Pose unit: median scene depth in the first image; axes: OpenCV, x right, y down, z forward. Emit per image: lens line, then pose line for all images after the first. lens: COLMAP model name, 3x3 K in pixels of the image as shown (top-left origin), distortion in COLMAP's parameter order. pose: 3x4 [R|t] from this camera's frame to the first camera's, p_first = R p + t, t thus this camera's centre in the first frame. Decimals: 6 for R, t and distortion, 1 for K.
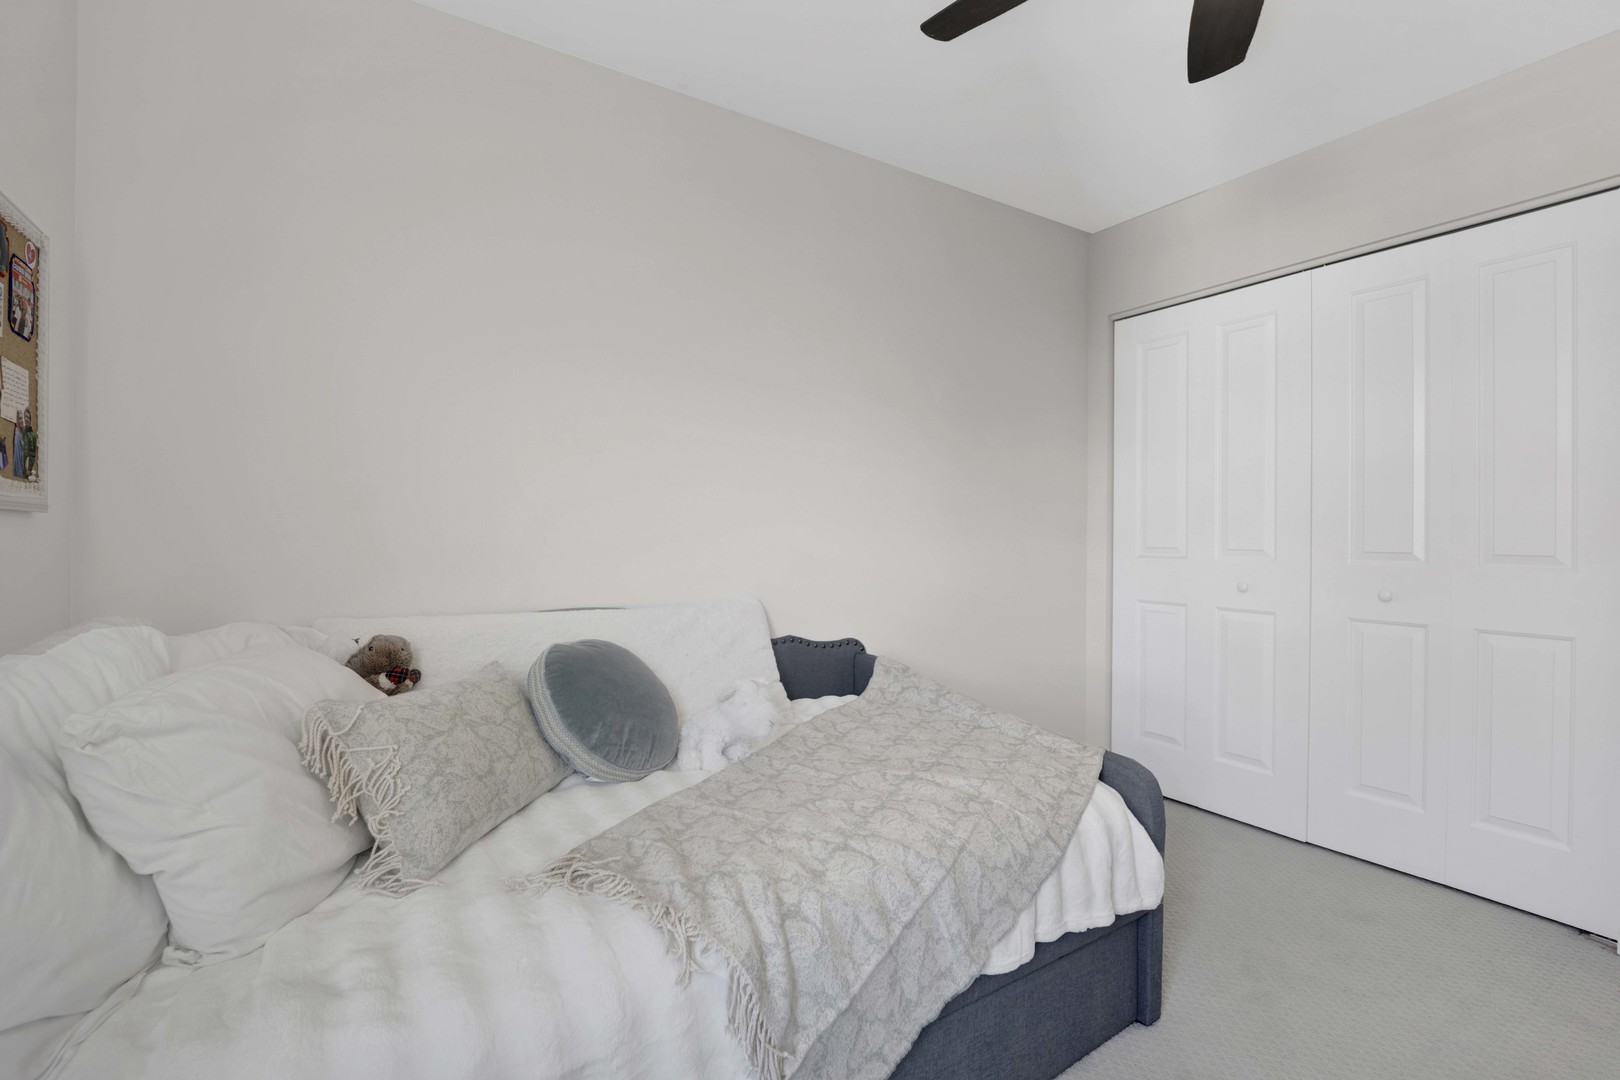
lens RADIAL K [[689.3, 0, 811.2], [0, 689.3, 534.8], [0, 0, 1]] dist [0.000605, -0.000008]
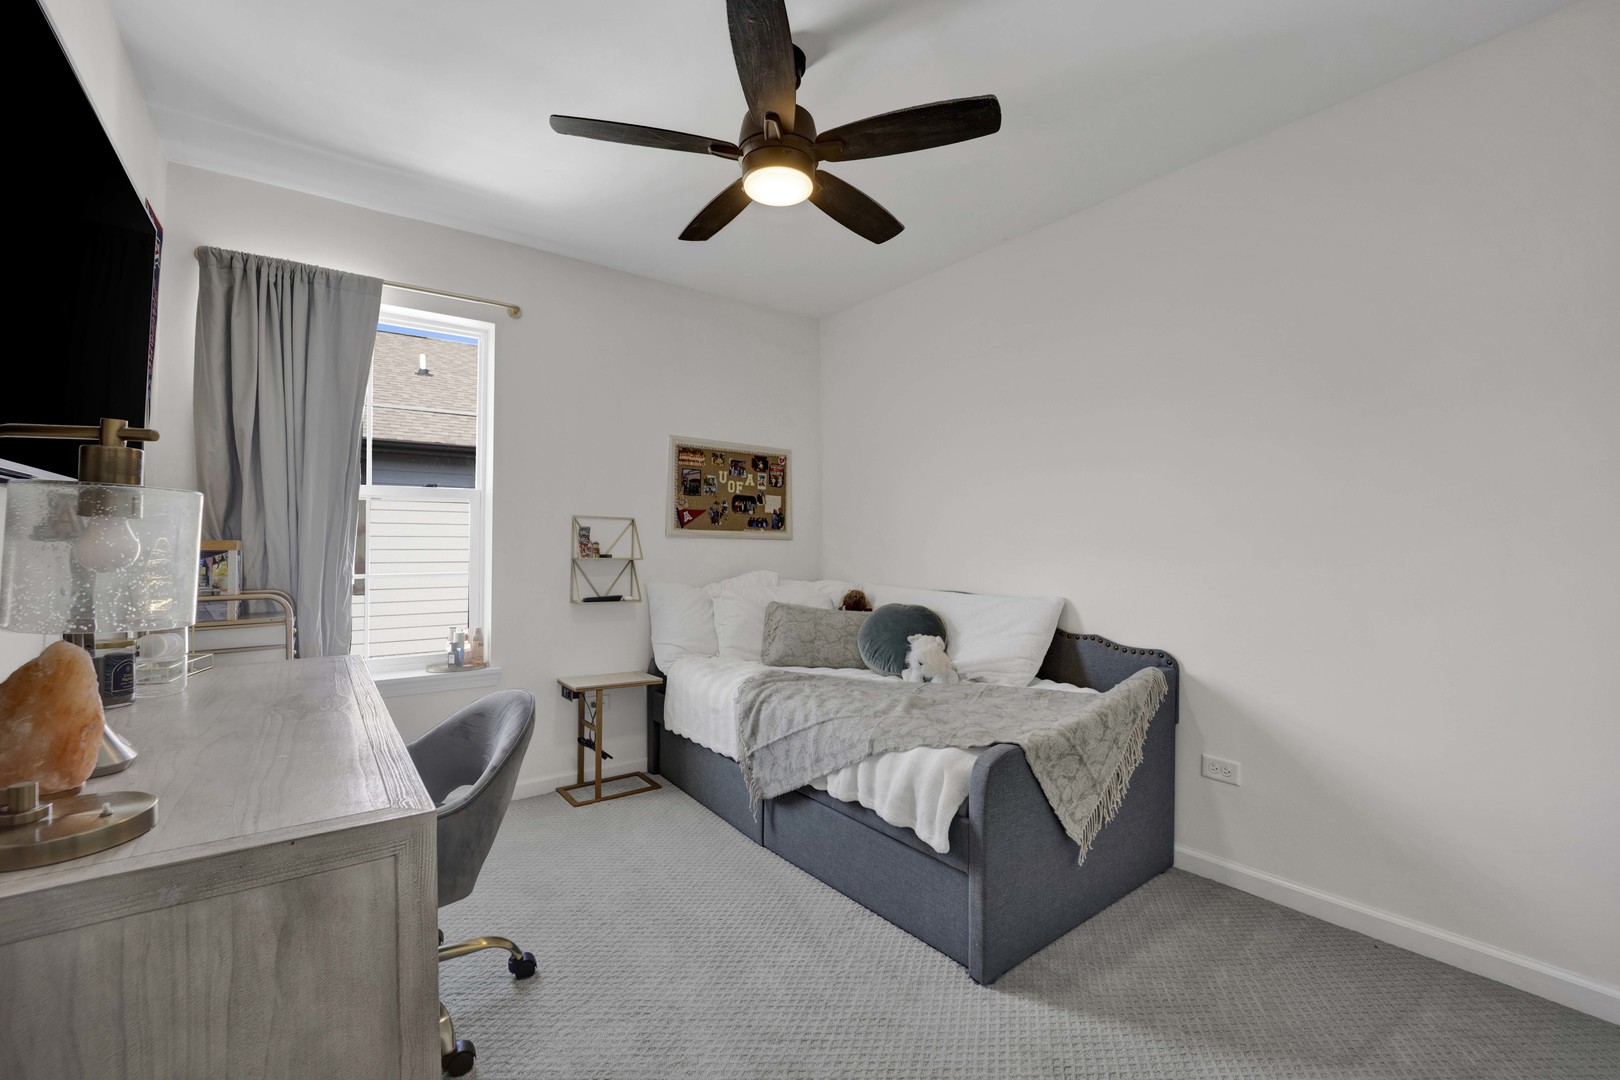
lens RADIAL K [[689.3, 0, 811.2], [0, 689.3, 534.8], [0, 0, 1]] dist [0.000605, -0.000008]
pose [[0.096983, -0.012480, -0.995208, 2.166246], [-0.010169, 0.999857, -0.013529, -0.008391], [0.995234, 0.011432, 0.096842, 0.816763]]
